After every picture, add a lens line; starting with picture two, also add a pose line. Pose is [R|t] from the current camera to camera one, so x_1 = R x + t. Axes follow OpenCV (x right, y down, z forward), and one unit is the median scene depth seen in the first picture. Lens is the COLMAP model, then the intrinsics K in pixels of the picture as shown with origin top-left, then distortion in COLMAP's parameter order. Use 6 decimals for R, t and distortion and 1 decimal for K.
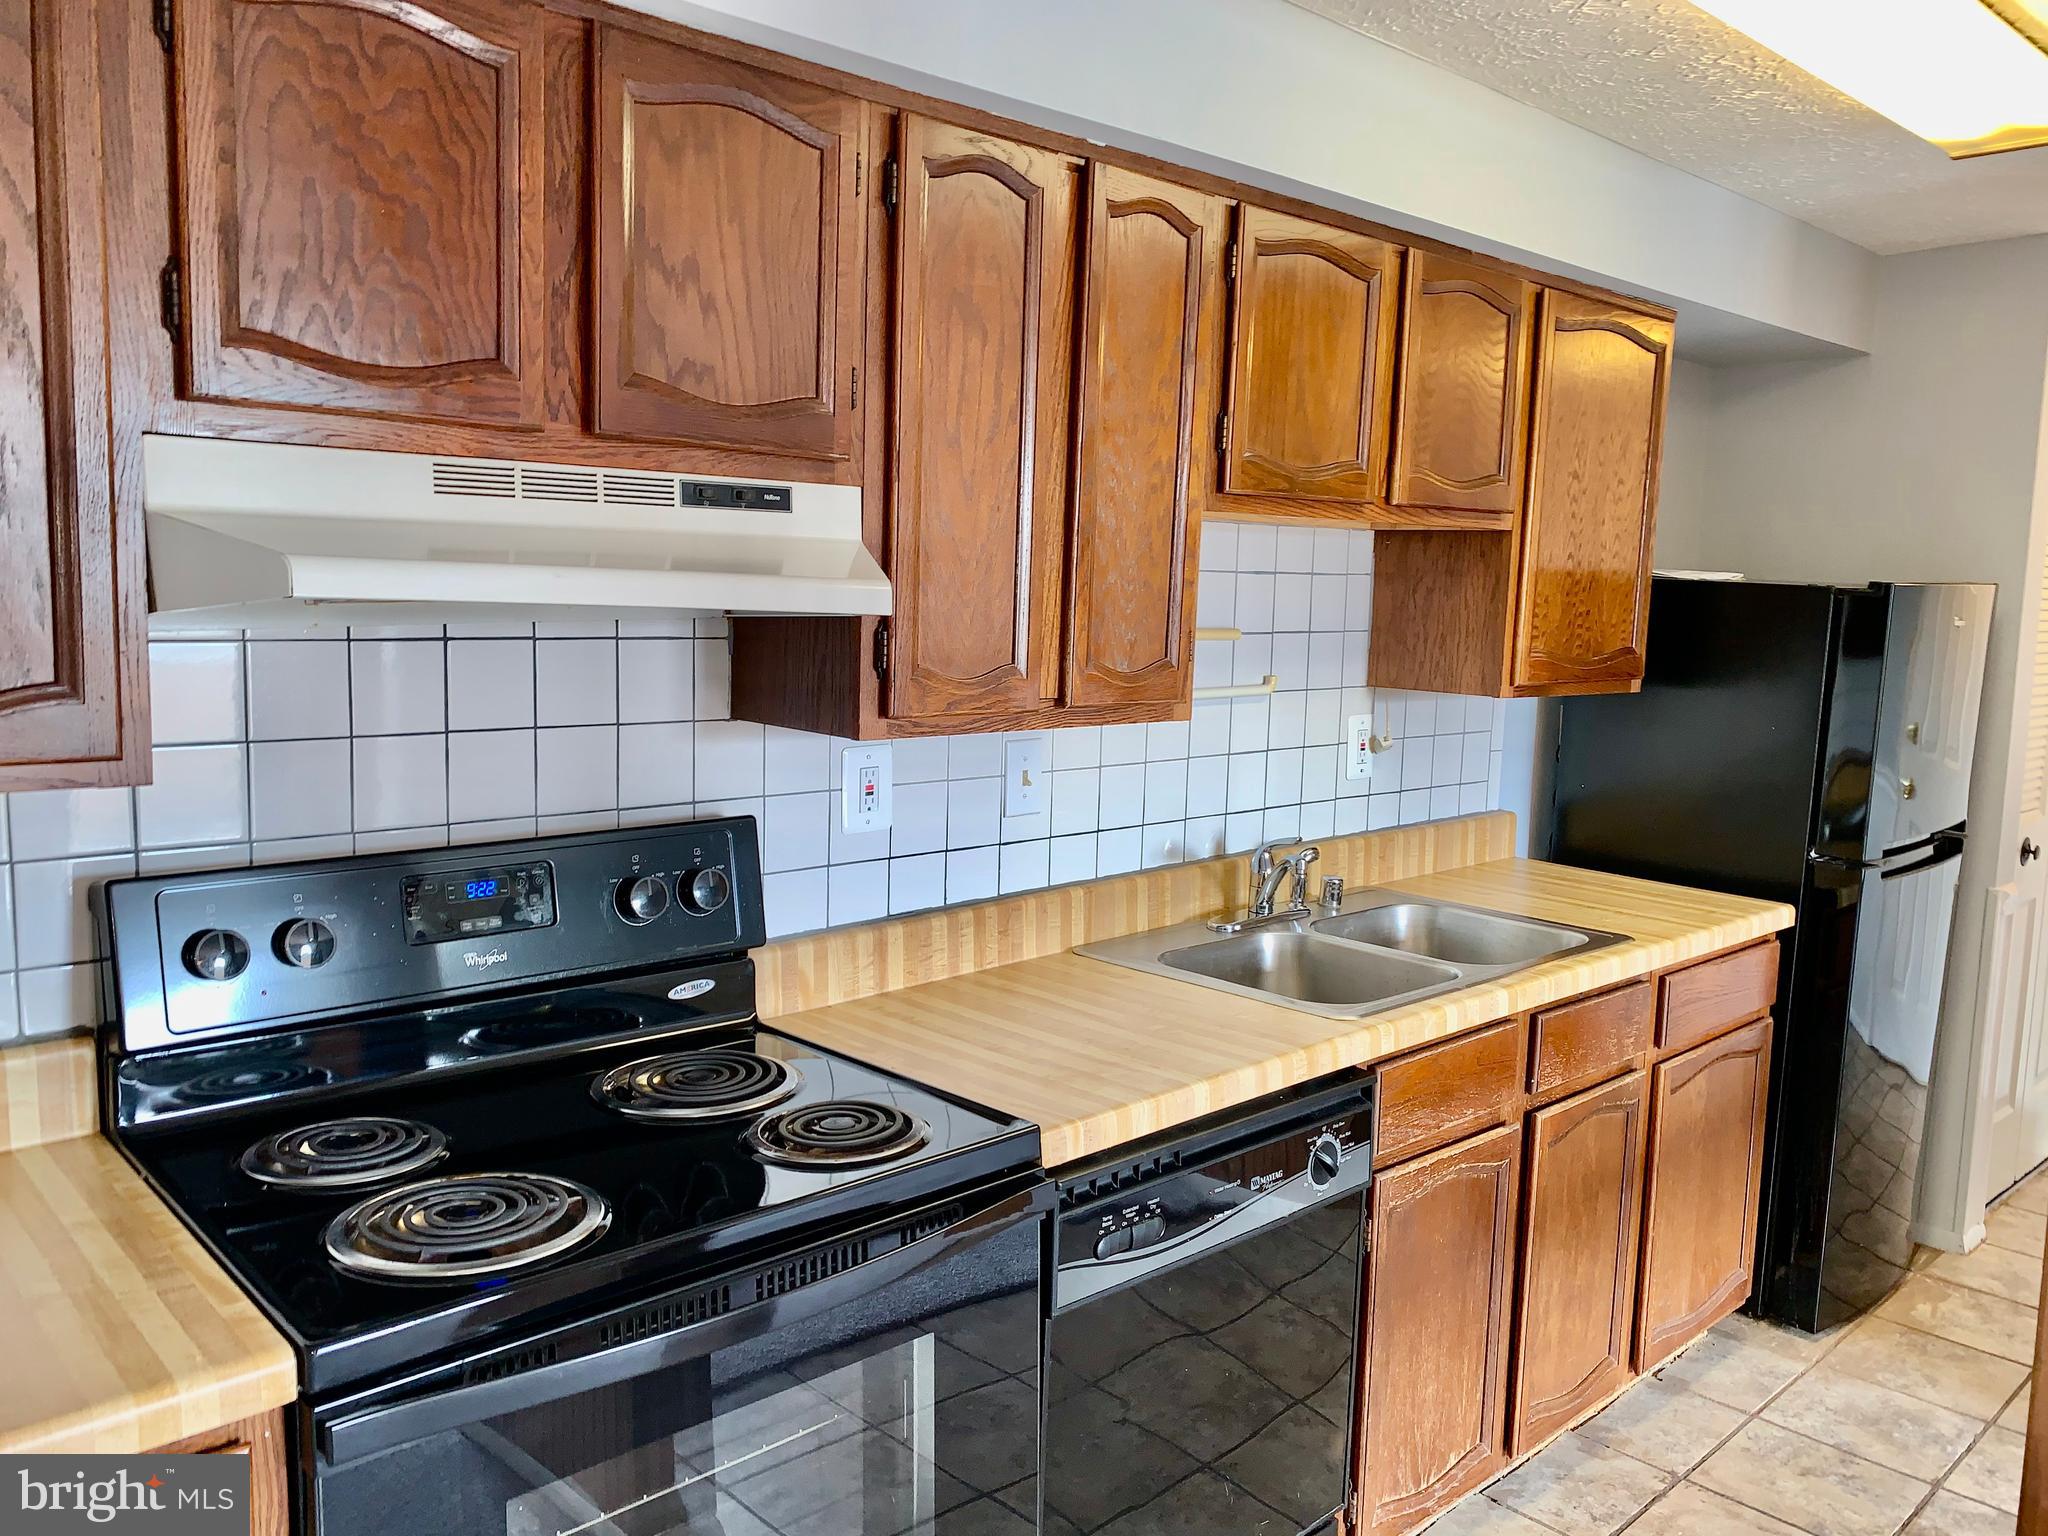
lens RADIAL K [[1598.5, 0, 1022.5], [0, 1598.5, 763.0], [0, 0, 1]] dist [0.078720, 0.000602]
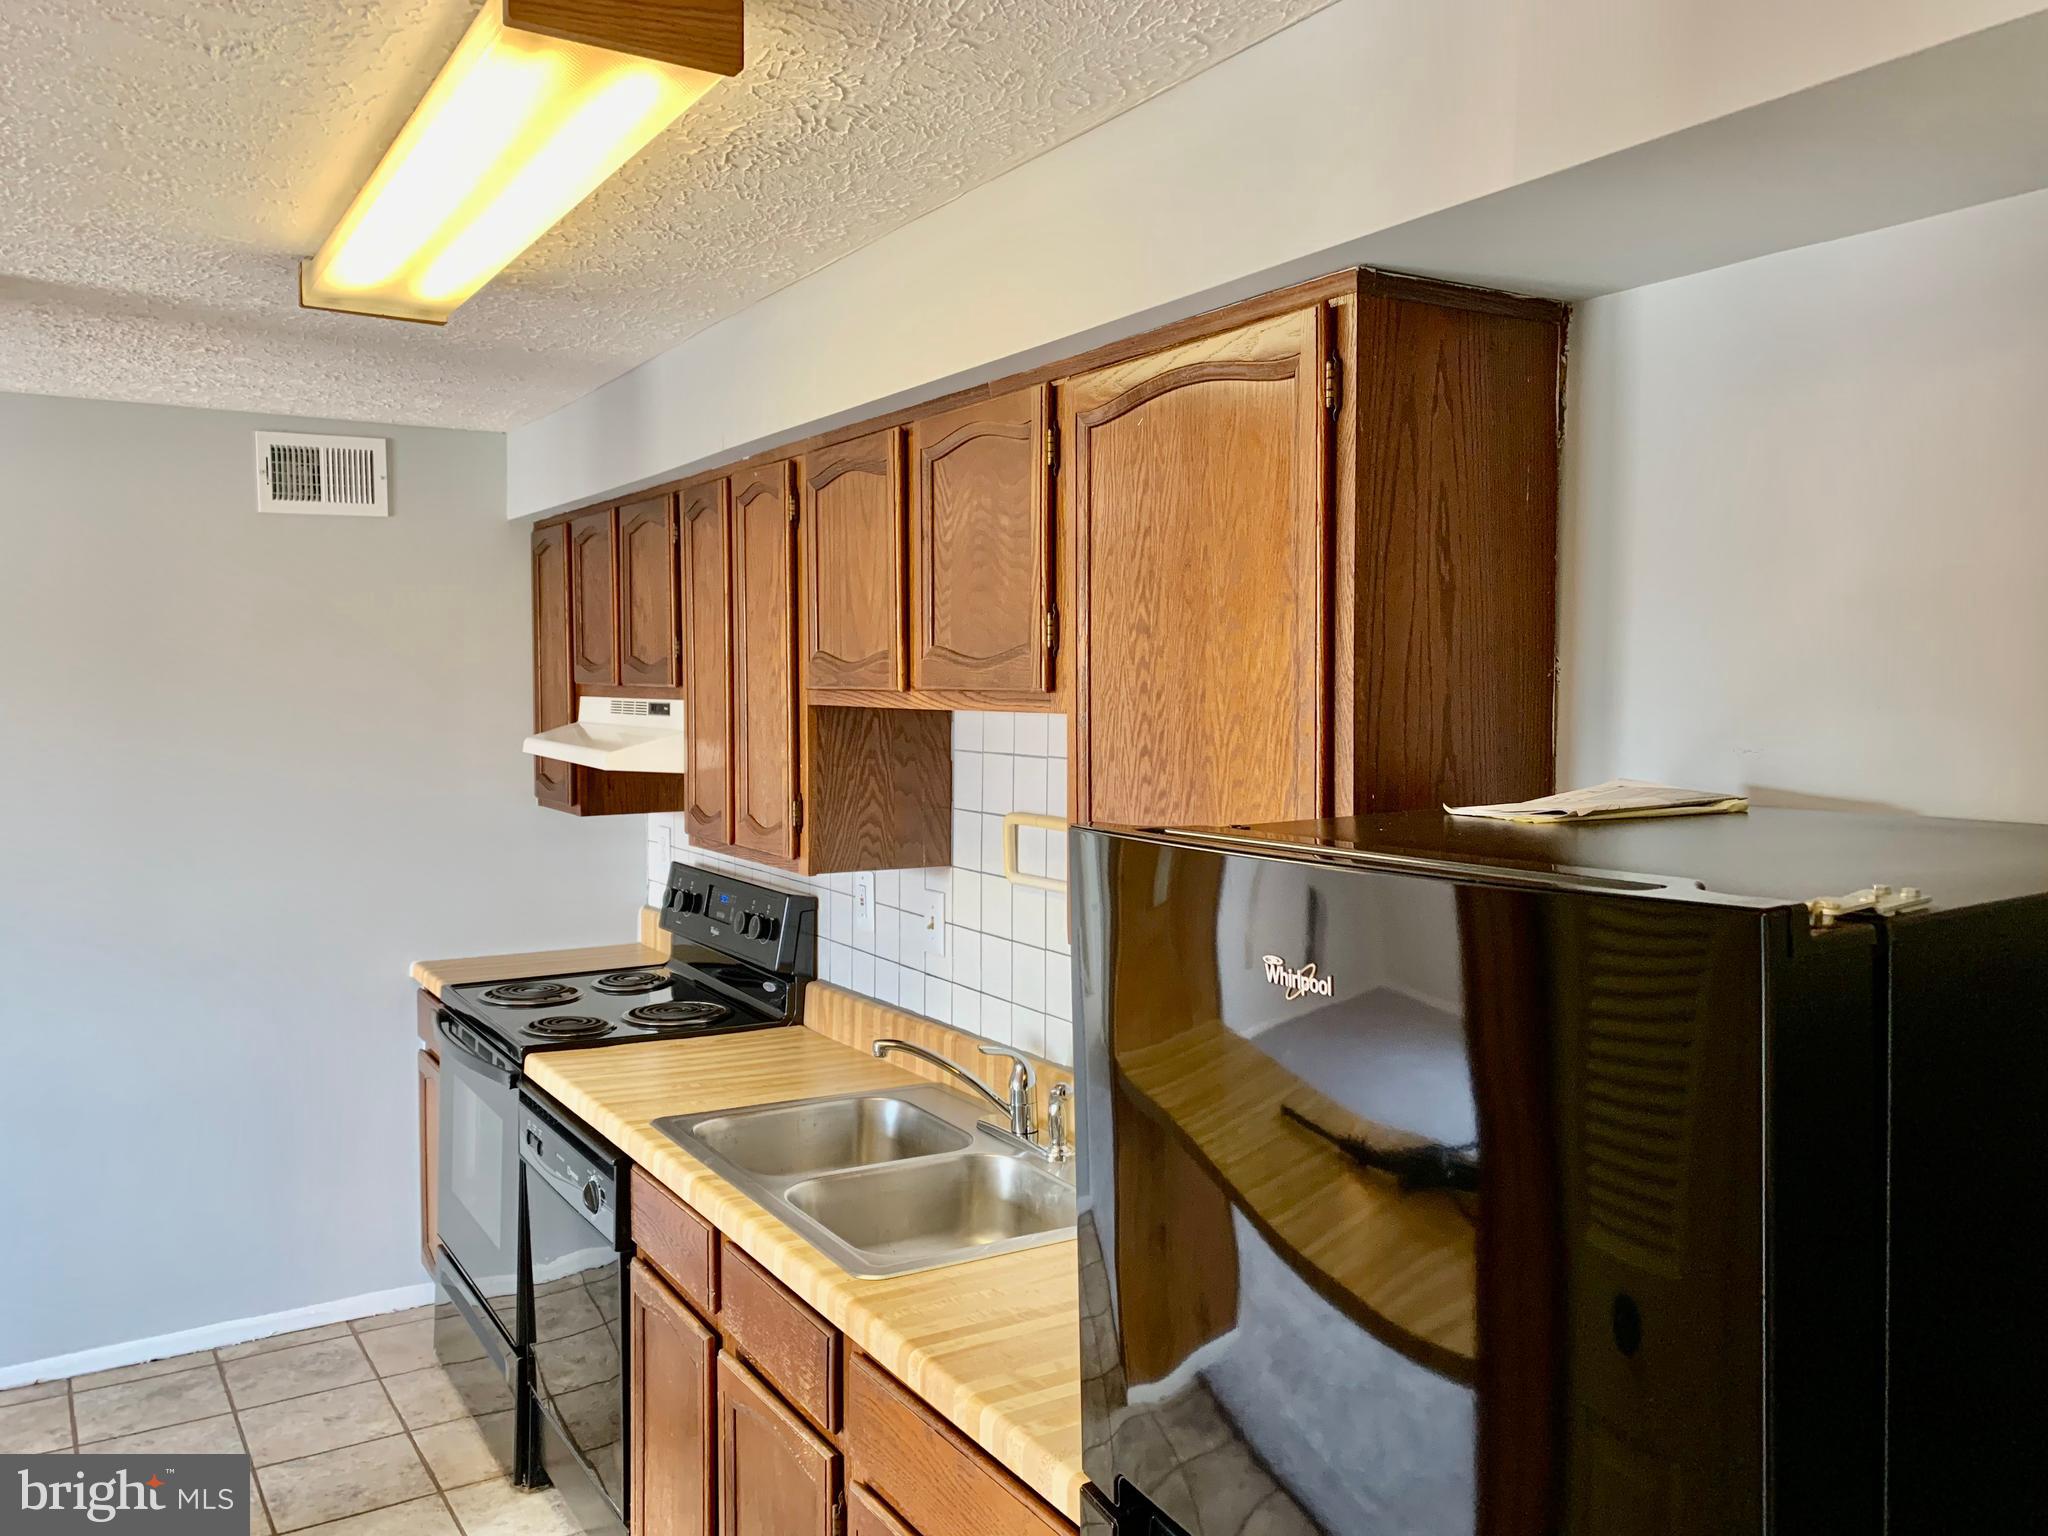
lens RADIAL K [[1598.5, 0, 1022.0], [0, 1598.5, 769.6], [0, 0, 1]] dist [0.078720, 0.000602]
pose [[-0.211738, 0.028133, -0.976921, 1.162451], [-0.123765, 0.990766, 0.055357, -0.180002], [0.969458, 0.132629, -0.206301, 1.298766]]
